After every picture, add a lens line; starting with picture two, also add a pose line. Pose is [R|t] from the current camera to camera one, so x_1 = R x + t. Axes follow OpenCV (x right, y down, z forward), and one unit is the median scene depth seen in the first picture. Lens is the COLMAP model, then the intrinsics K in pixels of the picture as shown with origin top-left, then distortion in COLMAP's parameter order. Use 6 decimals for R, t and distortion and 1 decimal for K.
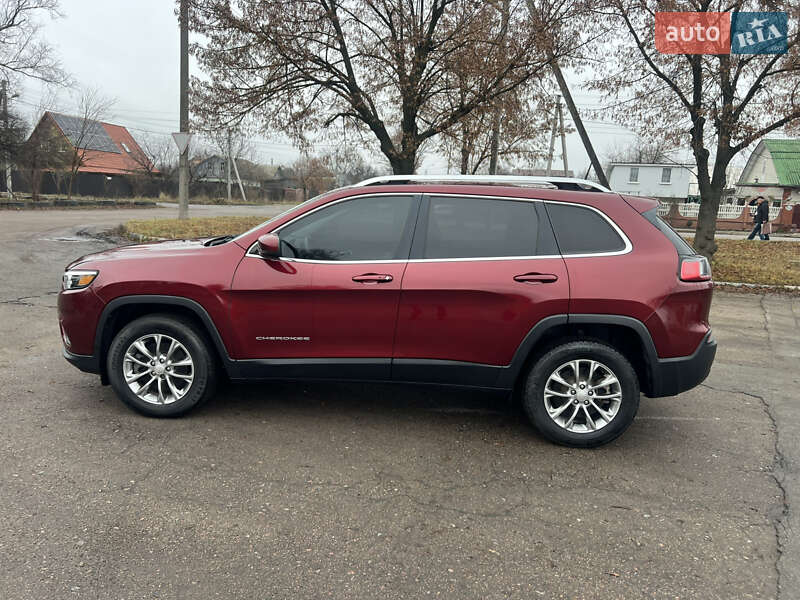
lens RADIAL K [[595.7, 0, 393.9], [0, 595.7, 305.0], [0, 0, 1]] dist [0.042939, -0.044410]
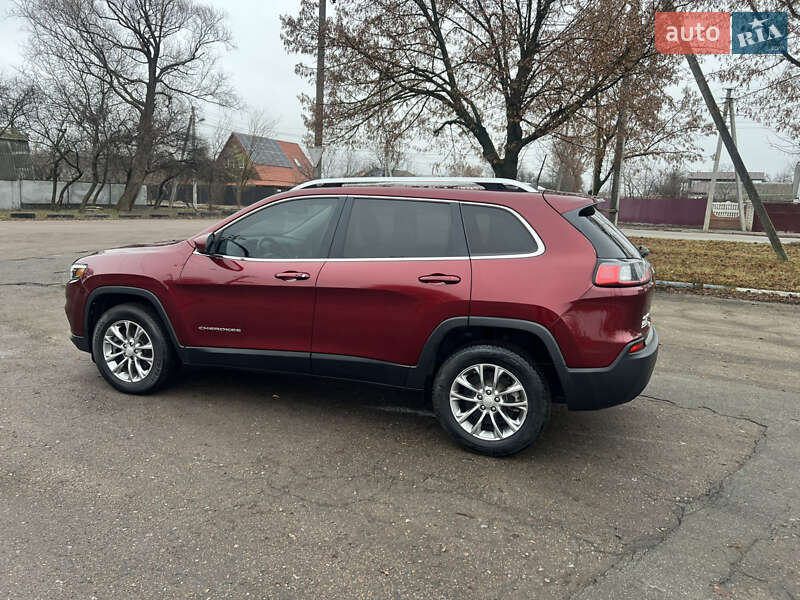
lens RADIAL K [[595.7, 0, 393.0], [0, 595.7, 302.2], [0, 0, 1]] dist [0.042939, -0.044410]
pose [[0.963348, 0.033028, -0.266212, 0.415543], [-0.037841, 0.999200, -0.012970, 0.009096], [0.265571, 0.022569, 0.963827, 0.024735]]
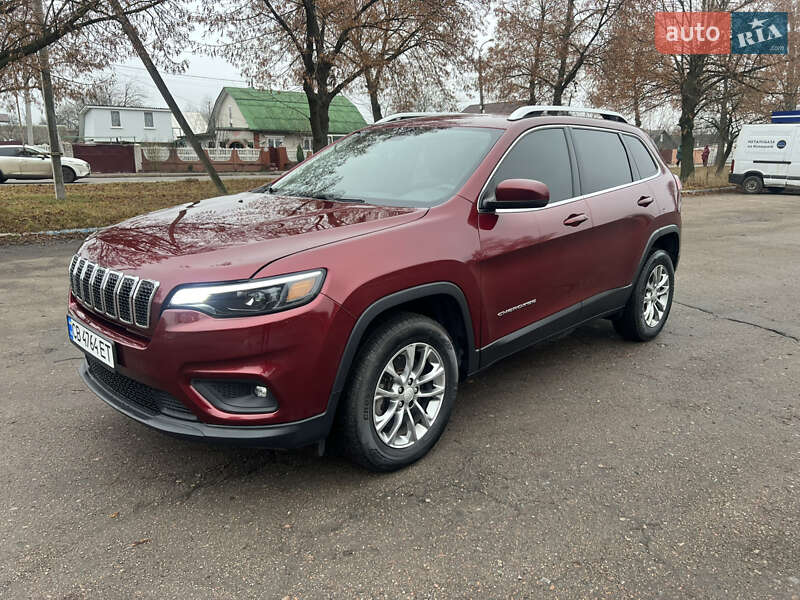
lens RADIAL K [[595.7, 0, 394.9], [0, 595.7, 301.5], [0, 0, 1]] dist [0.042939, -0.044410]
pose [[0.644662, -0.220627, 0.731939, -0.908057], [0.161798, 0.975136, 0.151428, -0.105022], [-0.747150, 0.020806, 0.664330, 0.585334]]
